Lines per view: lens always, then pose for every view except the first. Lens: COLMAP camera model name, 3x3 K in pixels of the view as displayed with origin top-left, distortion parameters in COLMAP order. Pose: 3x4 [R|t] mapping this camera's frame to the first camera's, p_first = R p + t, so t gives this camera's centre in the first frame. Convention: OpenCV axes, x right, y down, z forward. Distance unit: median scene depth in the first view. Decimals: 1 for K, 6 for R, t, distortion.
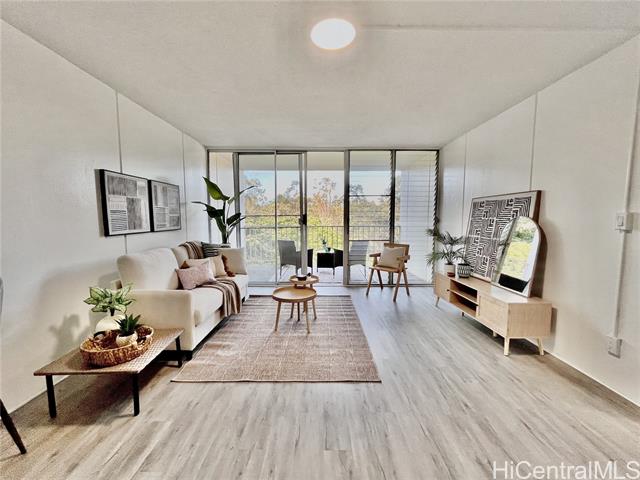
lens RADIAL K [[259.8, 0, 318.7], [0, 259.8, 241.4], [0, 0, 1]] dist [-0.000133, 0.000233]
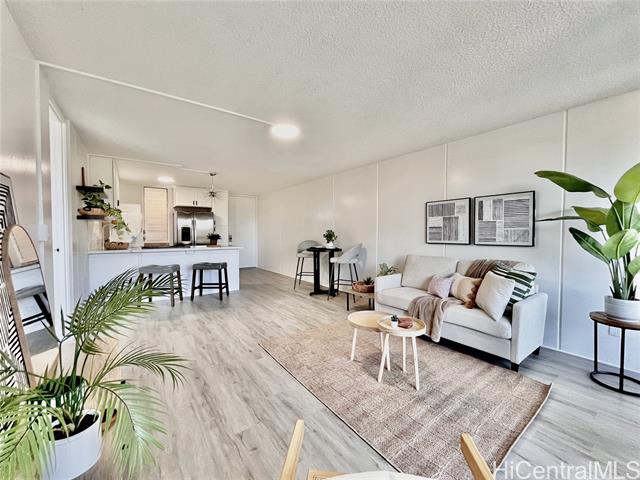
lens RADIAL K [[259.8, 0, 317.7], [0, 259.8, 239.0], [0, 0, 1]] dist [-0.000133, 0.000233]
pose [[-0.814015, 0.009363, -0.580768, 0.468665], [-0.057375, 0.993684, 0.096437, -0.113340], [0.578003, 0.111823, -0.808337, 1.339037]]
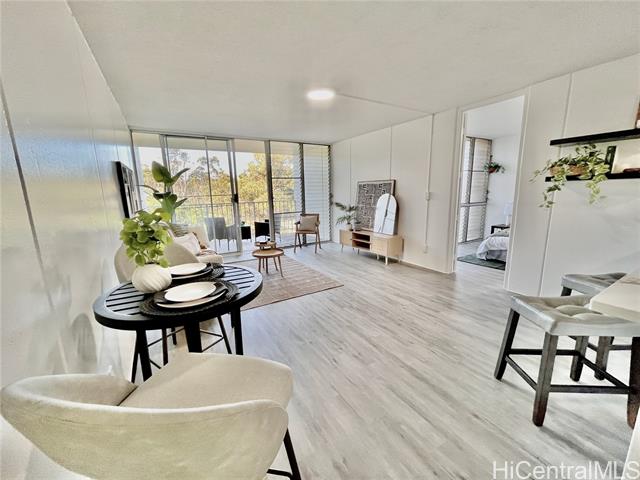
lens RADIAL K [[259.8, 0, 321.8], [0, 259.8, 240.0], [0, 0, 1]] dist [-0.000133, 0.000233]
pose [[0.856552, -0.114792, 0.503132, -0.473590], [0.067646, 0.991509, 0.111055, -0.002555], [-0.511608, -0.061089, 0.857045, -0.300518]]
